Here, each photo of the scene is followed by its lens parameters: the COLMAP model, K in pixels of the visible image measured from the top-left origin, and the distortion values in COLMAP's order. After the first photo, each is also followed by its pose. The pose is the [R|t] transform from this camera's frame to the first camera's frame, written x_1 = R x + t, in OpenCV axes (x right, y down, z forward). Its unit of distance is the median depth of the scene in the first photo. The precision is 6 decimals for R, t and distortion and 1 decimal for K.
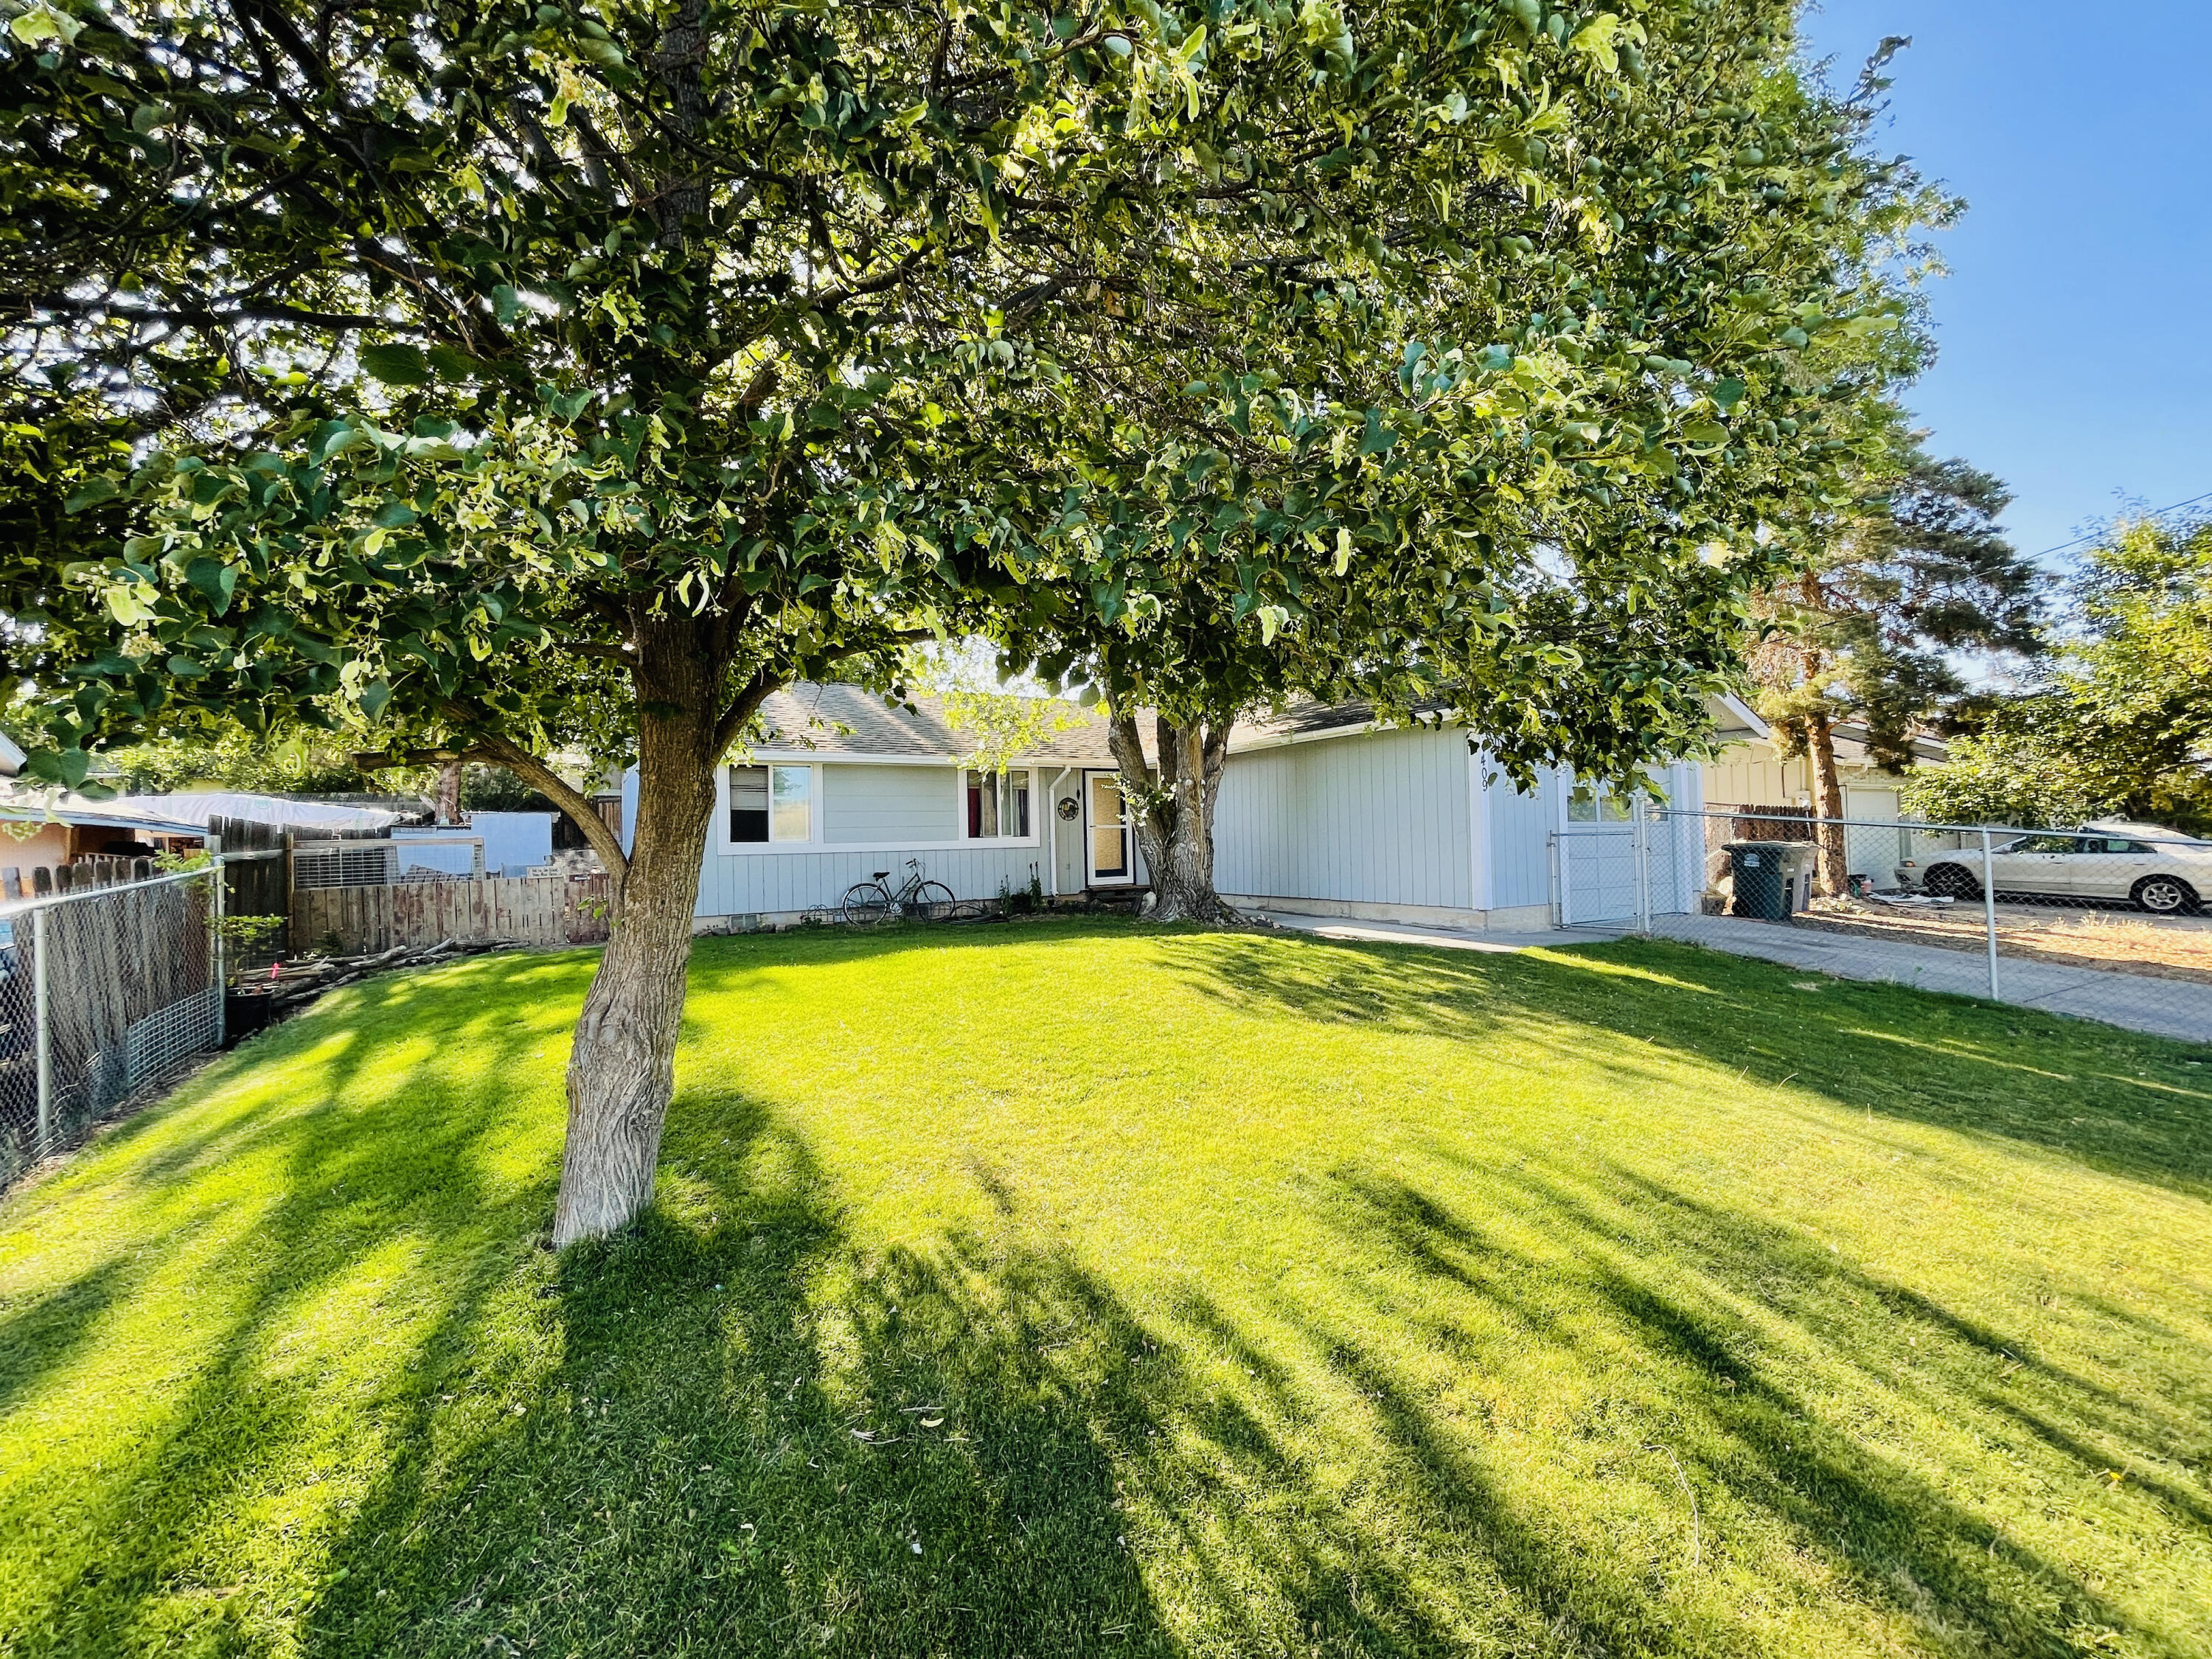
lens RADIAL K [[903.1, 0, 1106.0], [0, 903.1, 829.5], [0, 0, 1]] dist [0.016433, -0.000159]
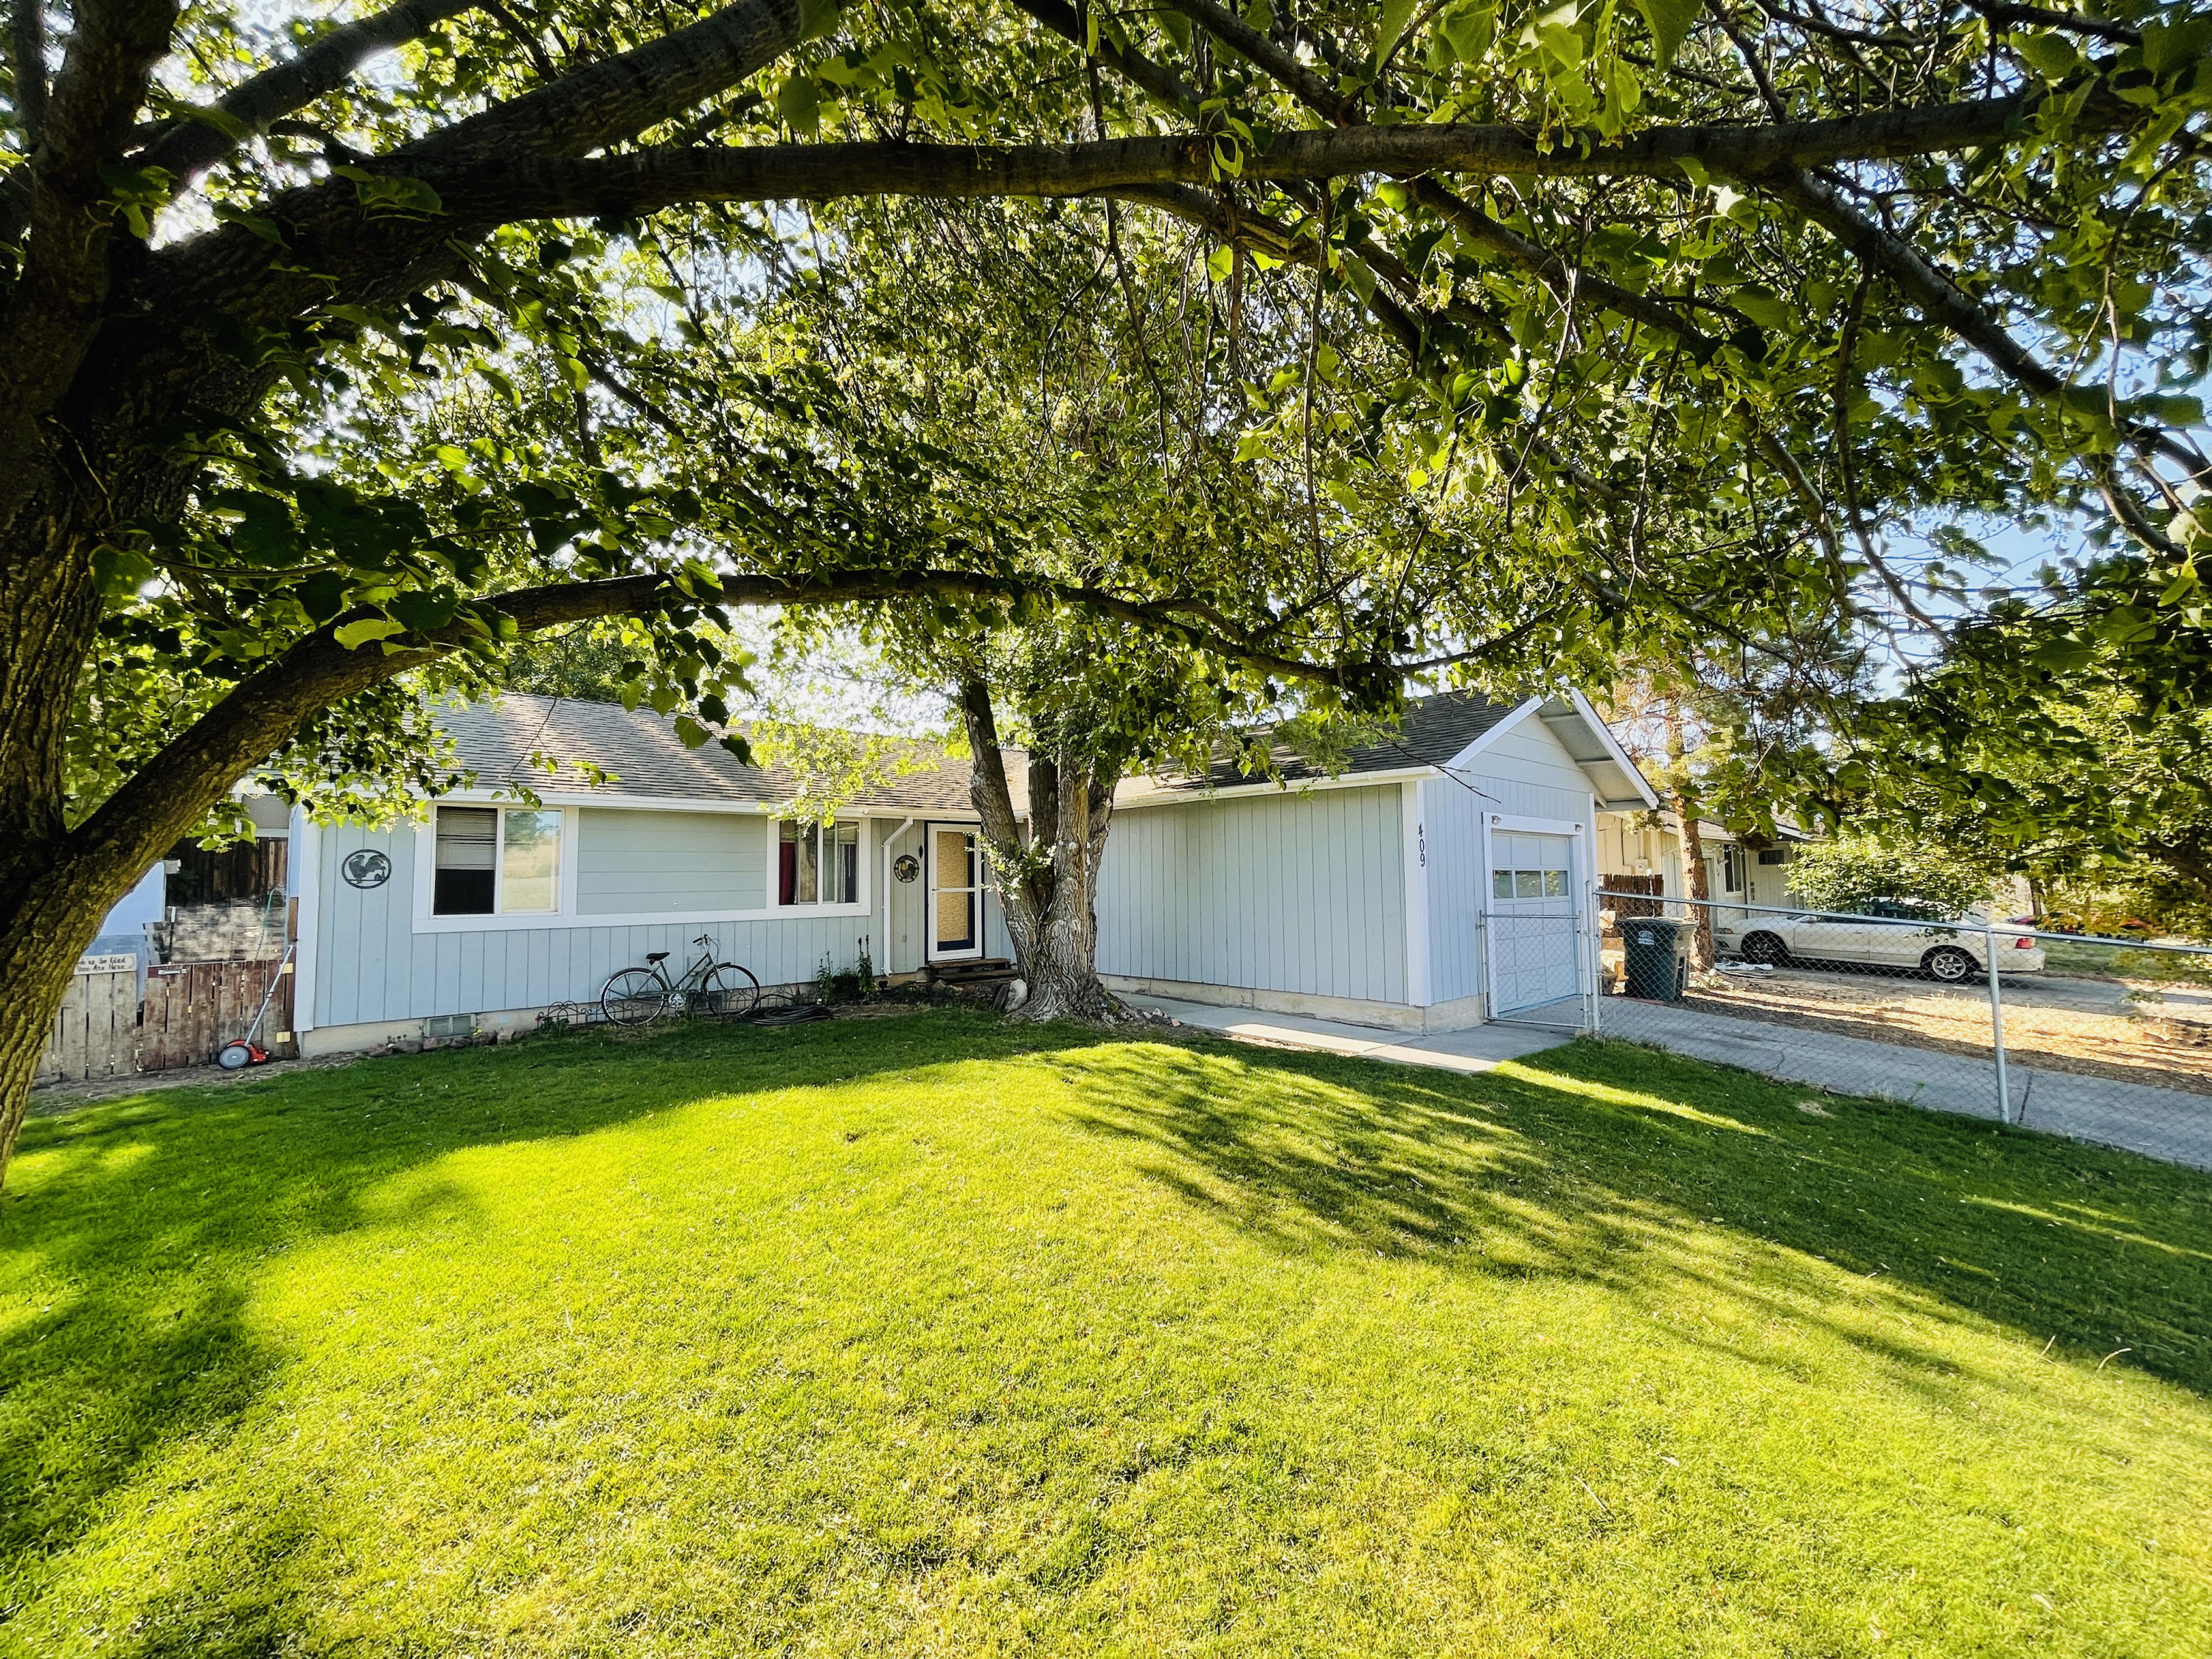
lens RADIAL K [[904.4, 0, 1106.0], [0, 904.4, 829.5], [0, 0, 1]] dist [-0.009984, -0.001146]
pose [[0.977114, 0.023519, 0.211414, -0.046159], [-0.013890, 0.998802, -0.046916, -0.026599], [-0.212264, 0.042906, 0.976270, 0.186202]]
